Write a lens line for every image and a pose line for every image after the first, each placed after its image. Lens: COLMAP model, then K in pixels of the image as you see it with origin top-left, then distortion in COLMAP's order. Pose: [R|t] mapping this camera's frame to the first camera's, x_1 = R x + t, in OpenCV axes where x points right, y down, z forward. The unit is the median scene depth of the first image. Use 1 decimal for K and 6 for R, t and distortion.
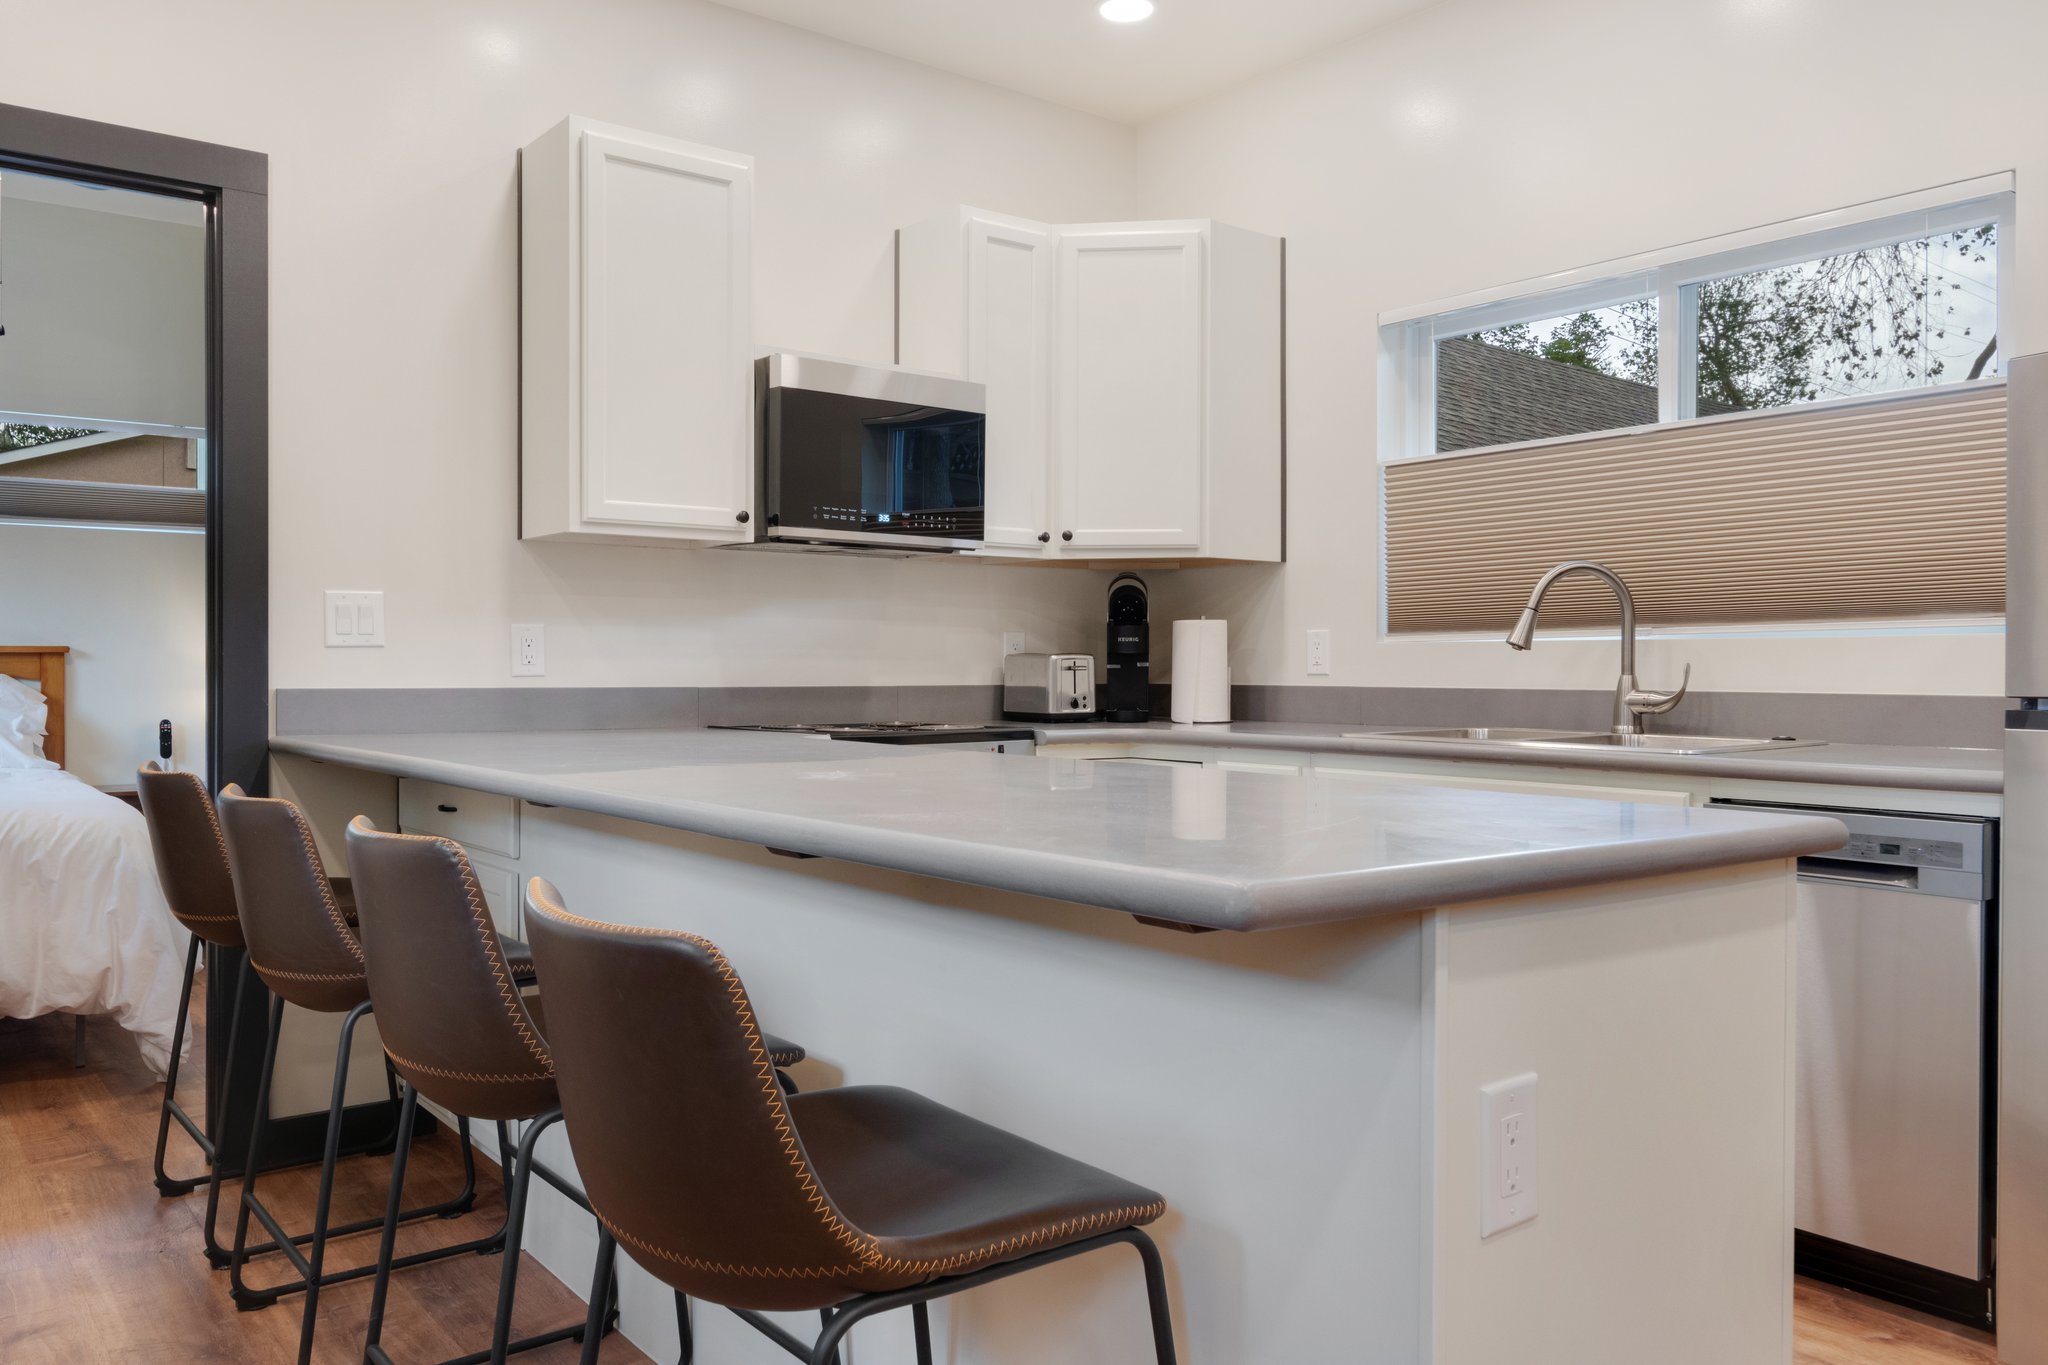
lens RADIAL K [[1511.1, 0, 972.6], [0, 1511.1, 682.8], [0, 0, 1]] dist [-0.008177, 0.006417]
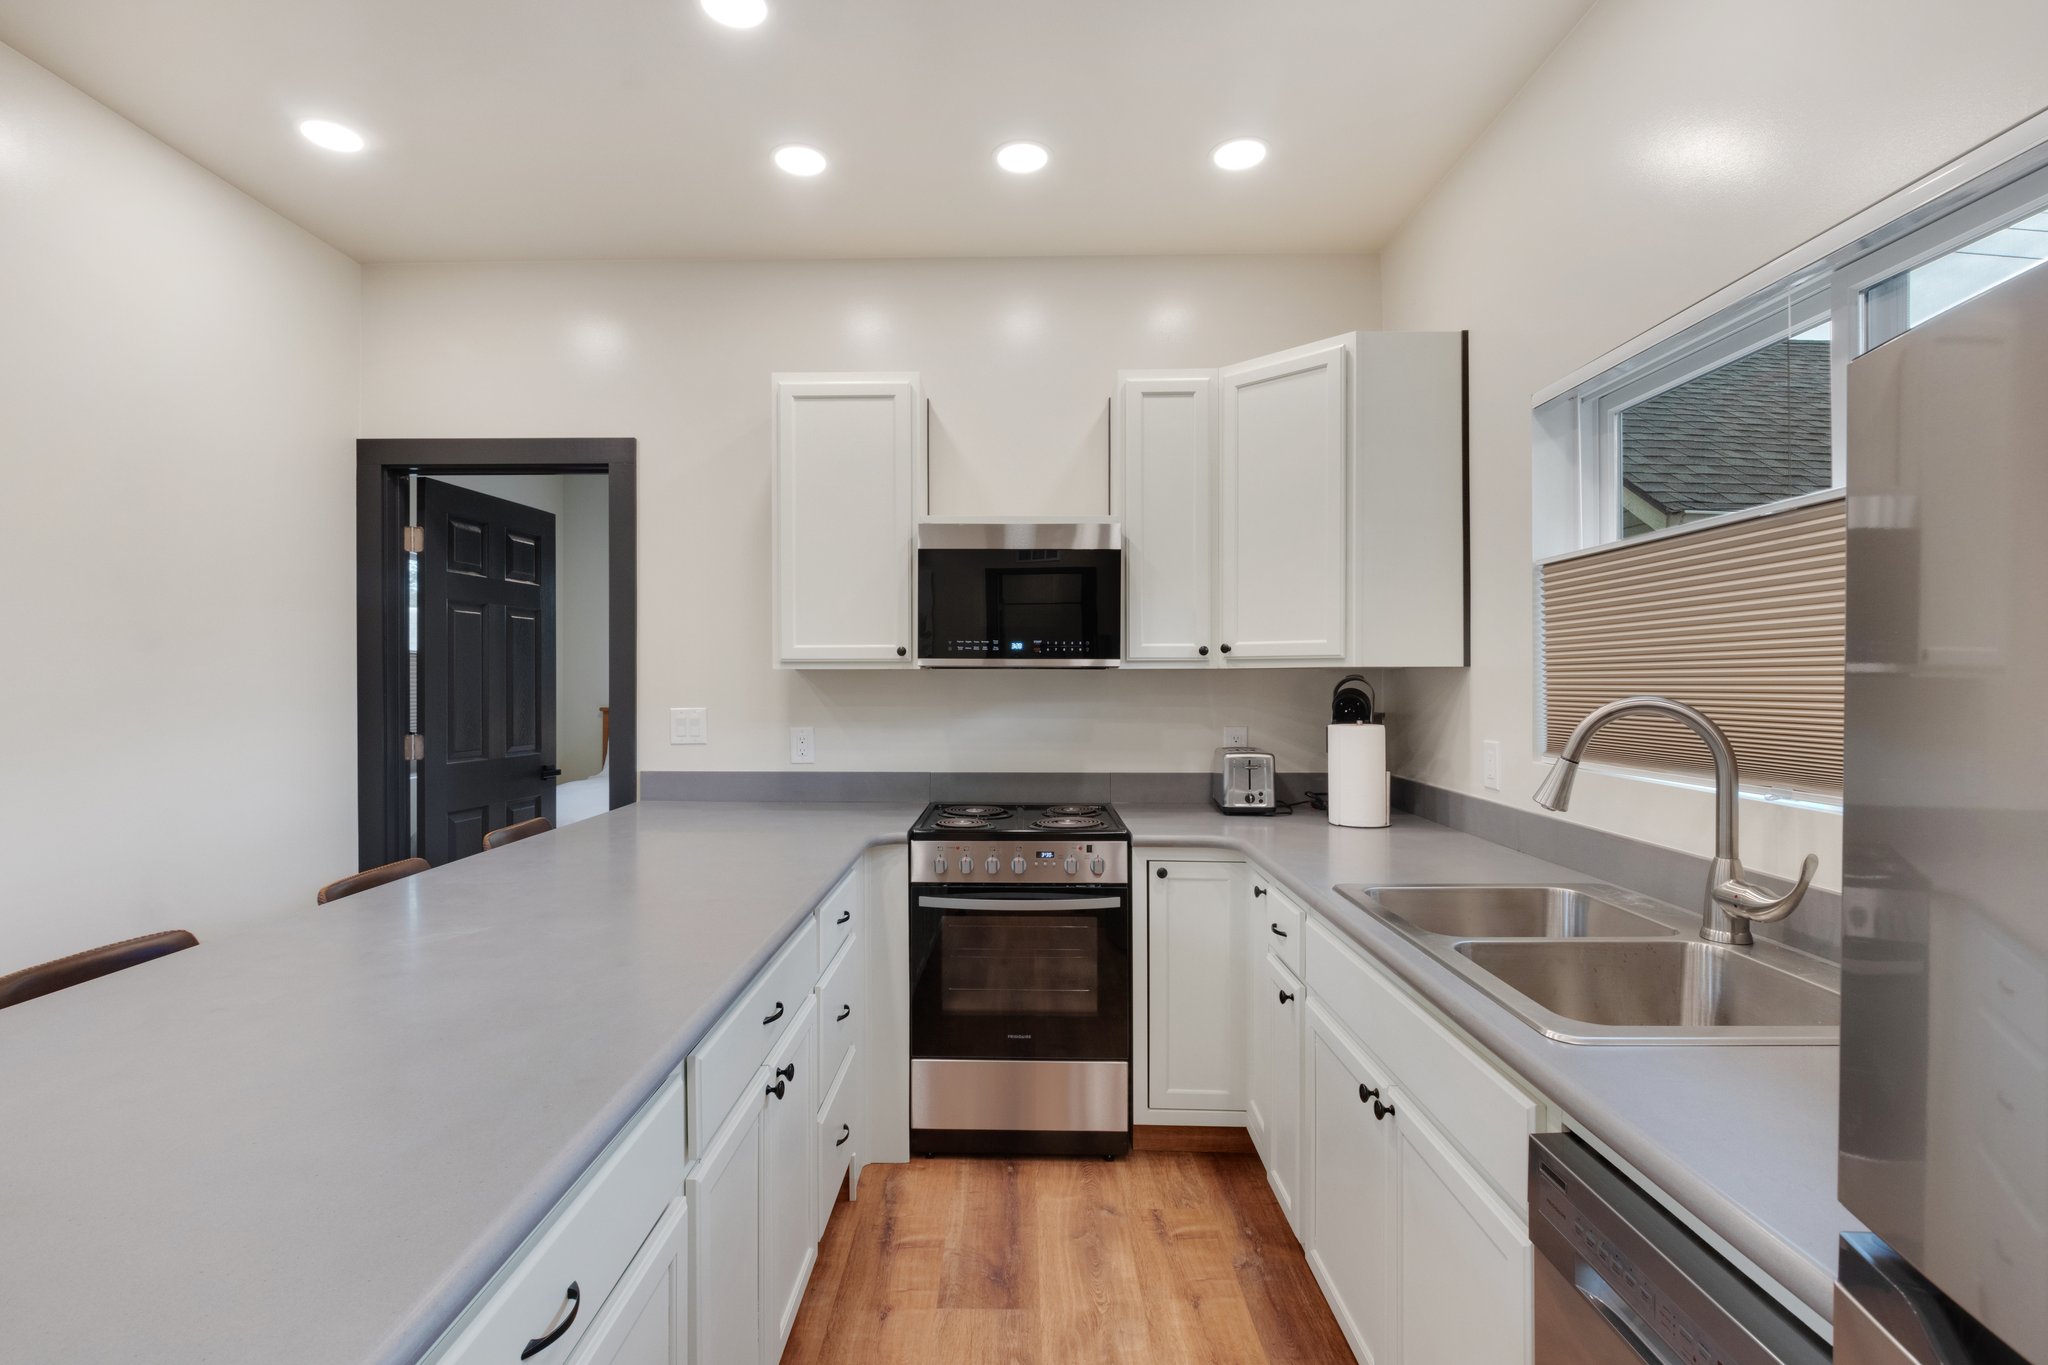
lens RADIAL K [[952.5, 0, 1000.6], [0, 952.5, 676.2], [0, 0, 1]] dist [0.002930, -0.000362]
pose [[0.785208, -0.002559, -0.619227, 0.410498], [-0.003561, 0.999956, -0.008647, -0.079430], [0.619222, 0.008994, 0.785165, 0.399446]]
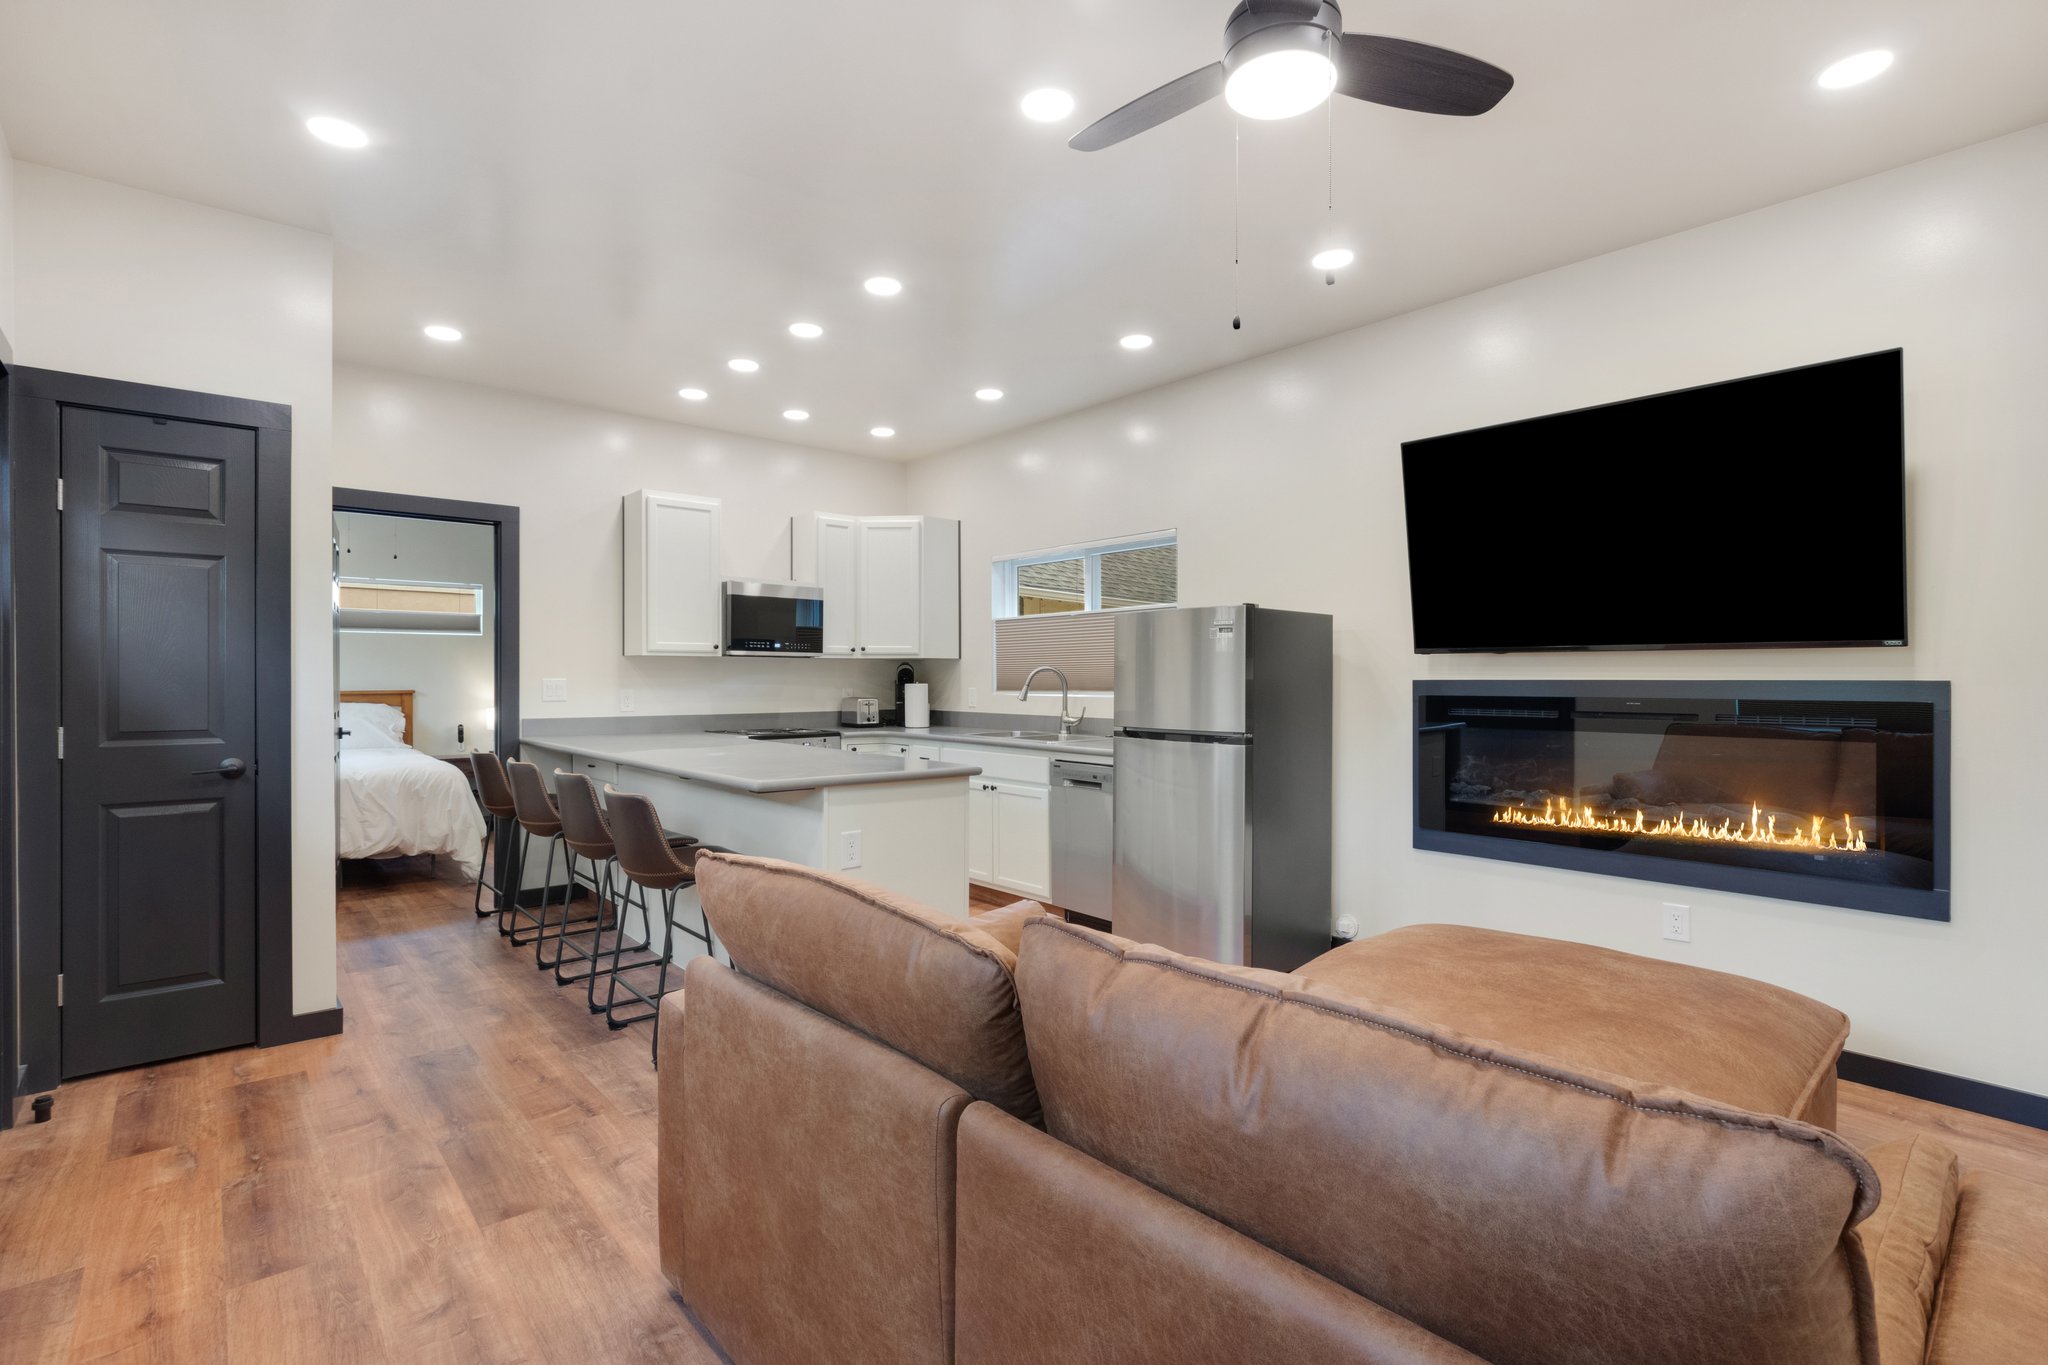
lens RADIAL K [[935.0, 0, 992.6], [0, 935.0, 684.1], [0, 0, 1]] dist [-0.002106, -0.000423]
pose [[0.998564, -0.001119, 0.053555, 0.210281], [0.001255, 0.999996, -0.002497, -0.043422], [-0.053552, 0.002561, 0.998562, -0.529902]]
